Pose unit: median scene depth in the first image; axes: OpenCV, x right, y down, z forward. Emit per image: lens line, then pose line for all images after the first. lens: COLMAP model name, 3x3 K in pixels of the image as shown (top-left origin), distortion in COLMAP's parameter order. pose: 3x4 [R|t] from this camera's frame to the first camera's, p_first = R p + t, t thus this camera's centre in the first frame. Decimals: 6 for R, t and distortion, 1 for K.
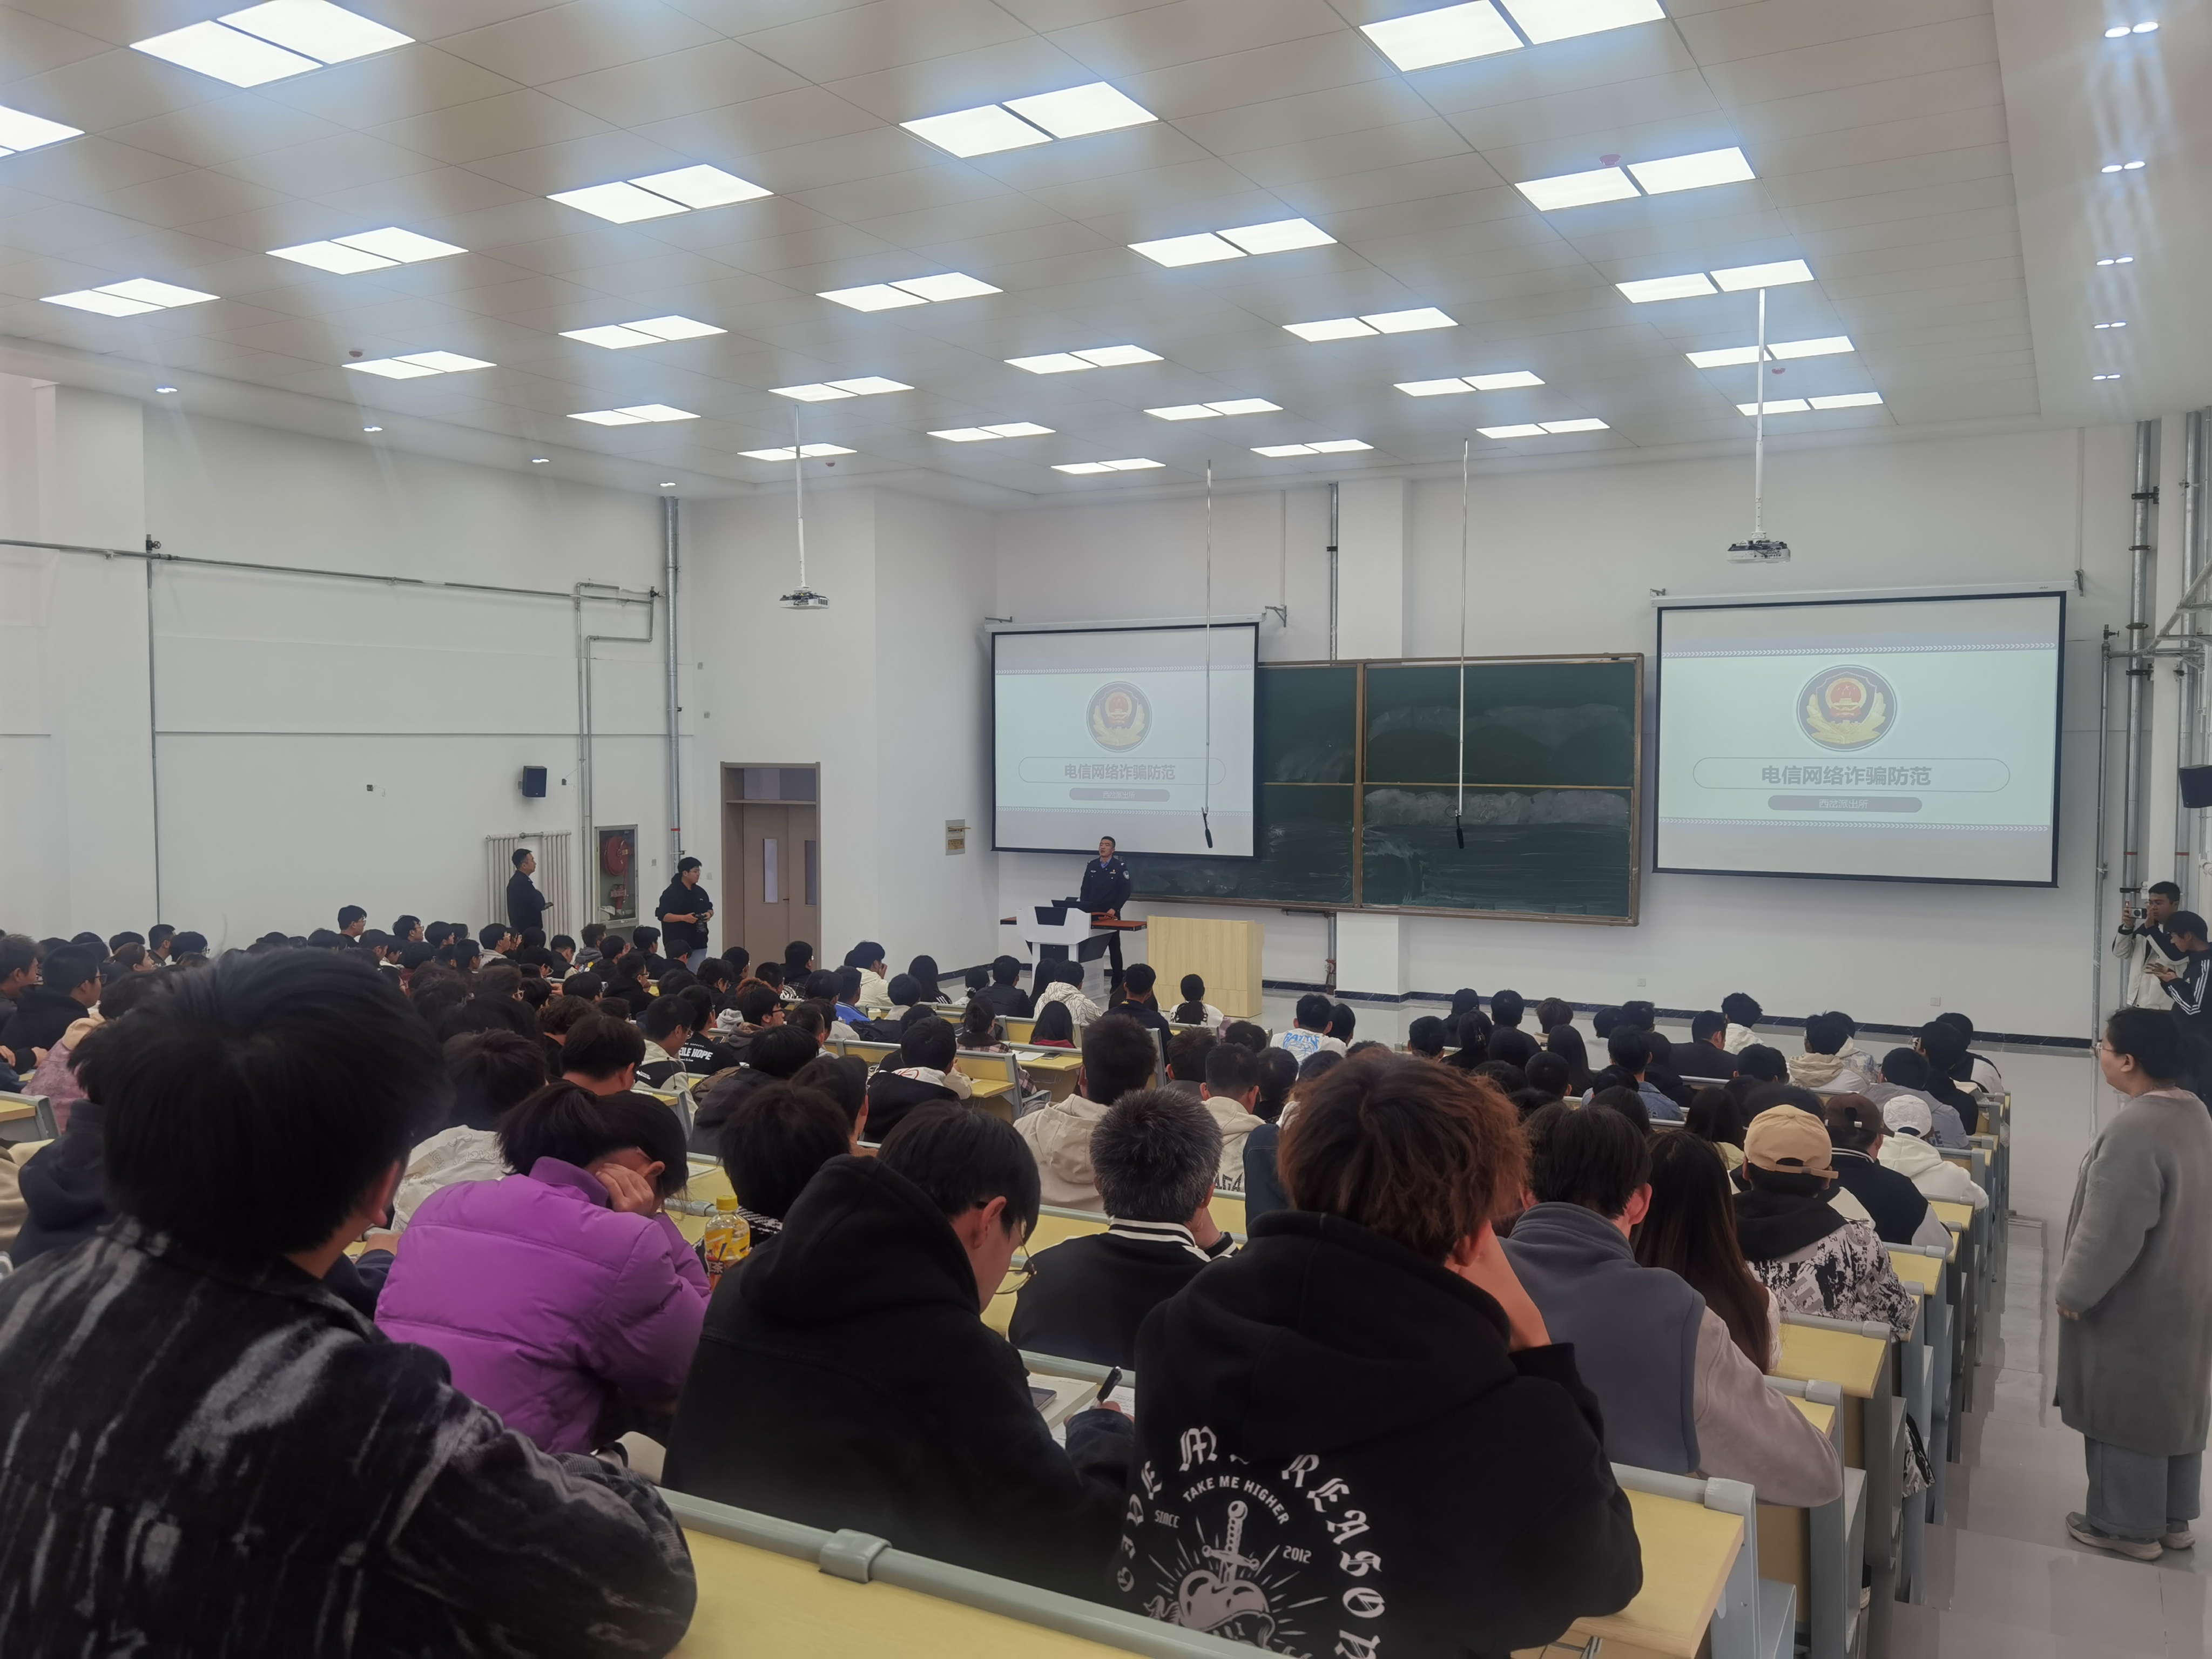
lens RADIAL K [[1653.4, 0, 1106.0], [0, 1653.4, 829.5], [0, 0, 1]] dist [0.033194, -0.004217]
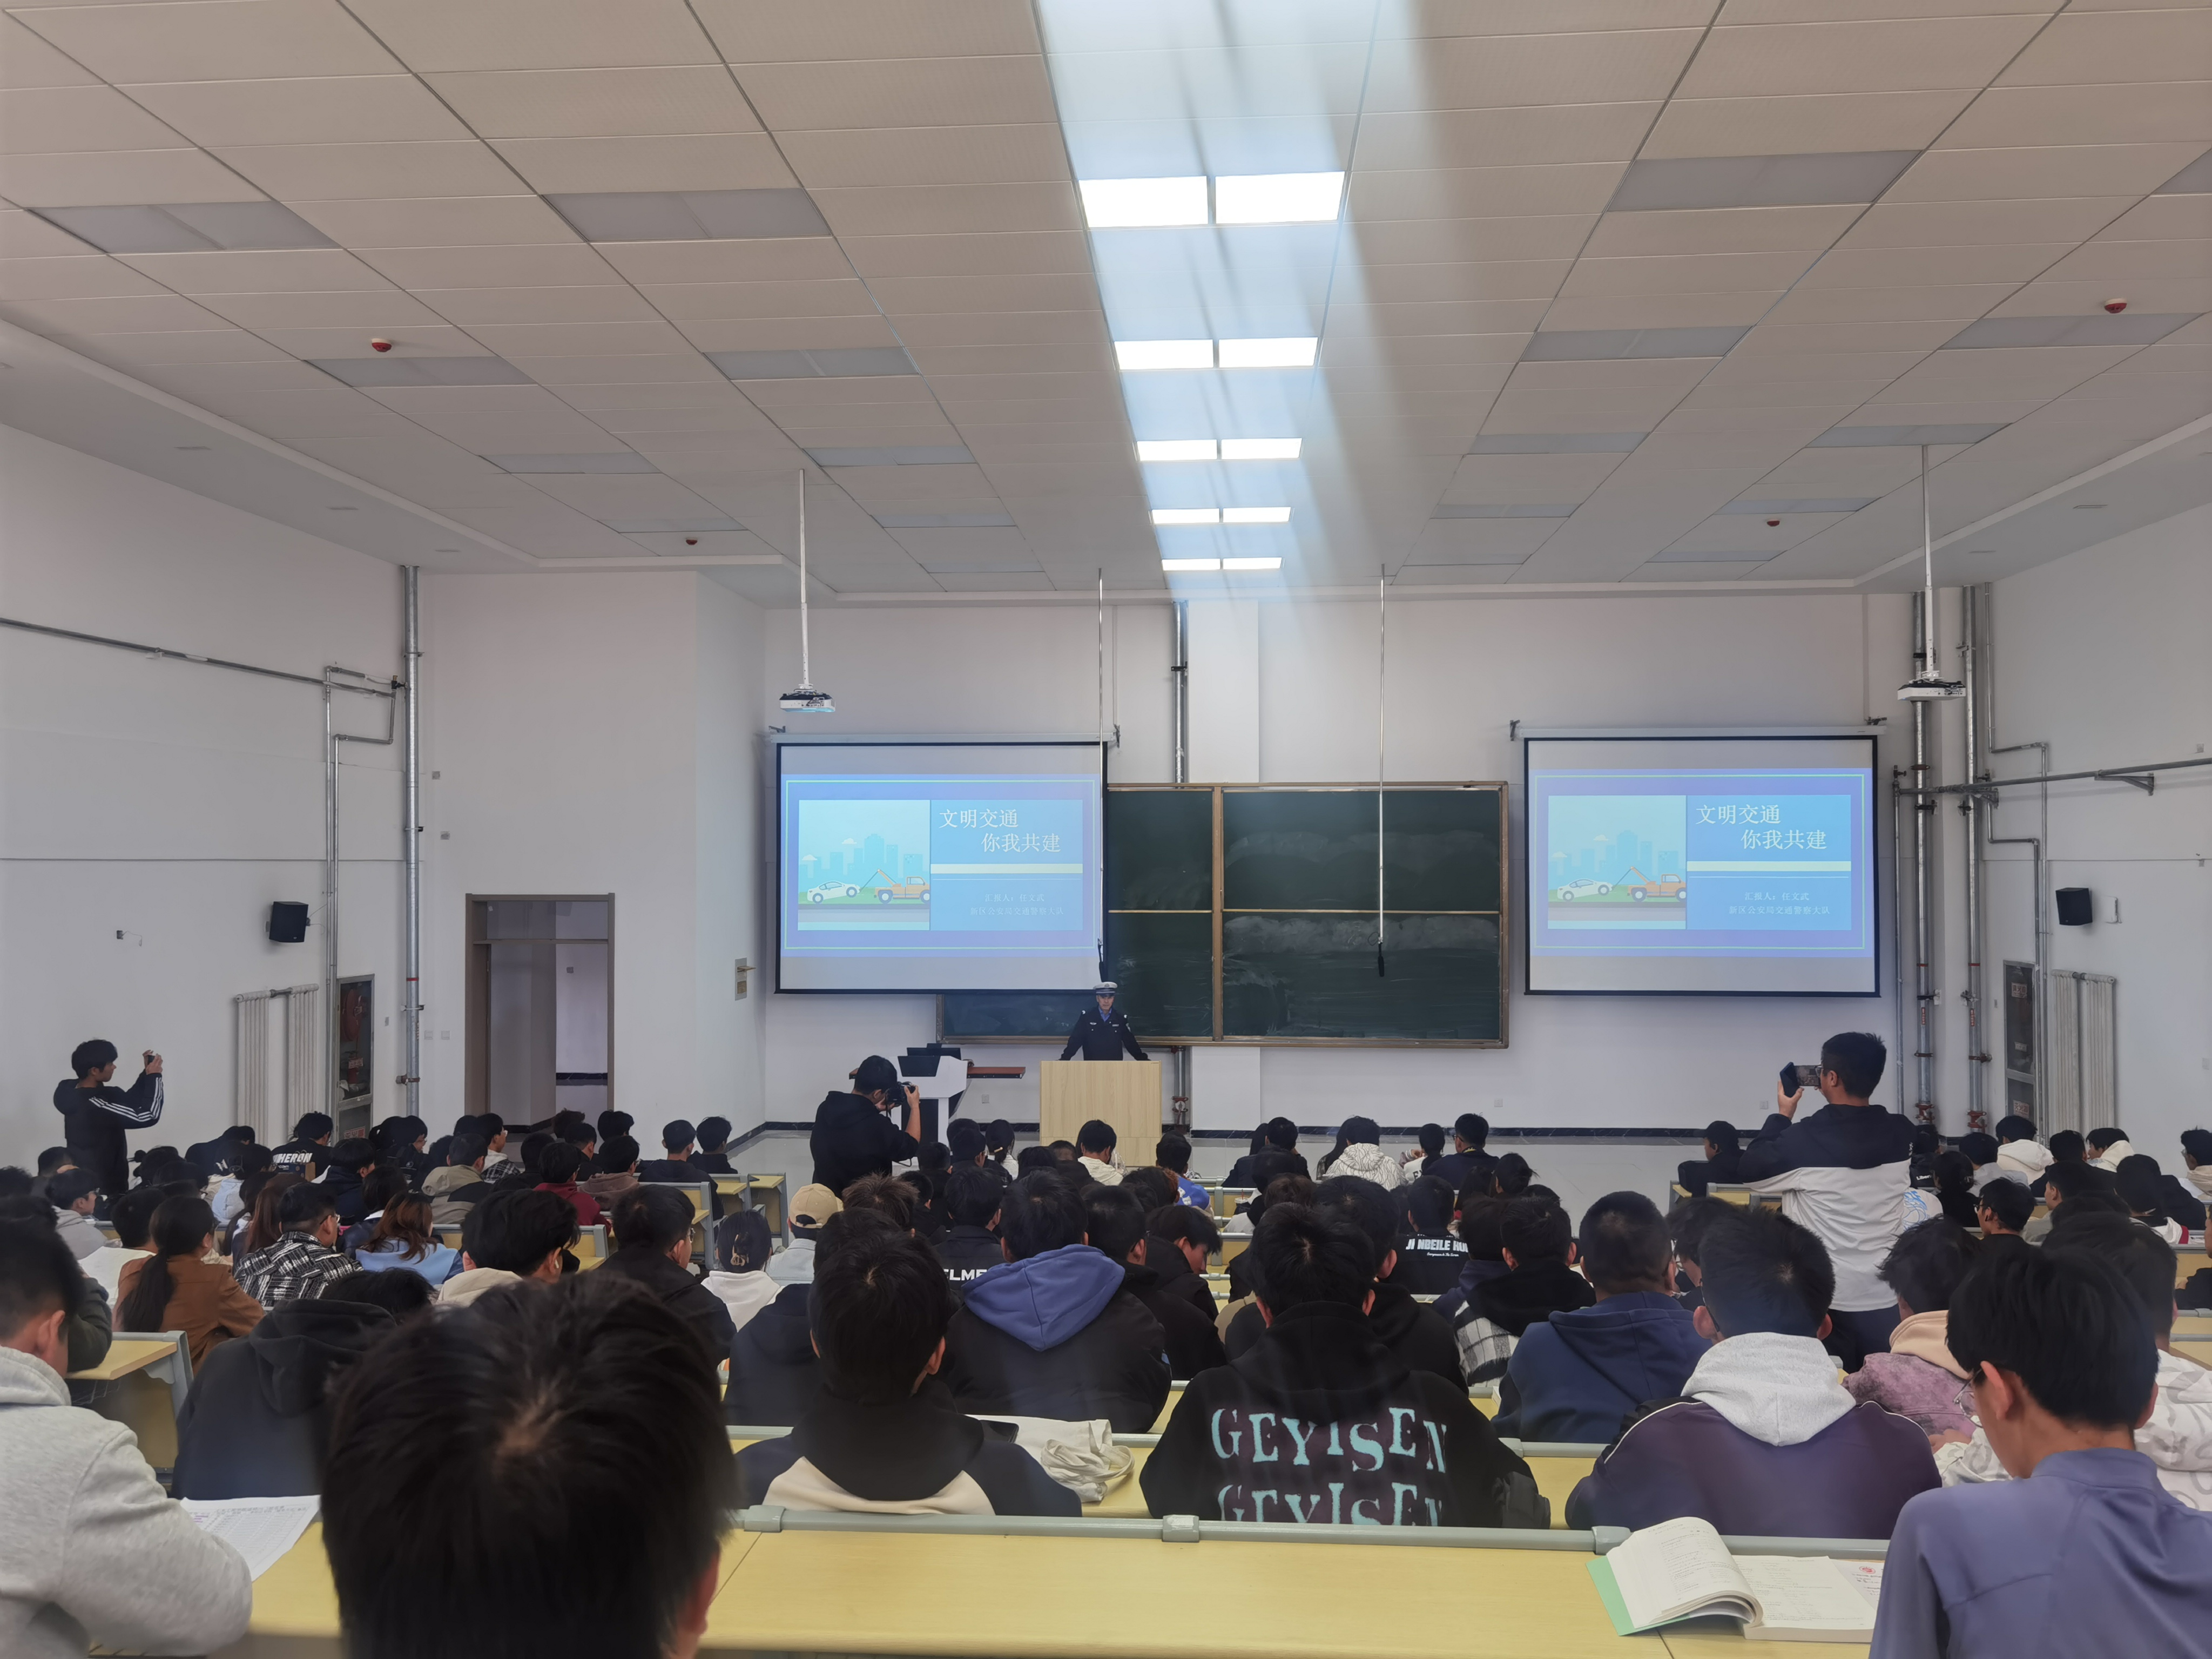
lens RADIAL K [[1653.4, 0, 1106.0], [0, 1653.4, 829.5], [0, 0, 1]] dist [0.033194, -0.004217]
pose [[0.919370, 0.008036, 0.393312, -0.286588], [0.022502, 0.997080, -0.072969, -0.006148], [-0.392750, 0.075936, 0.916505, 0.139963]]
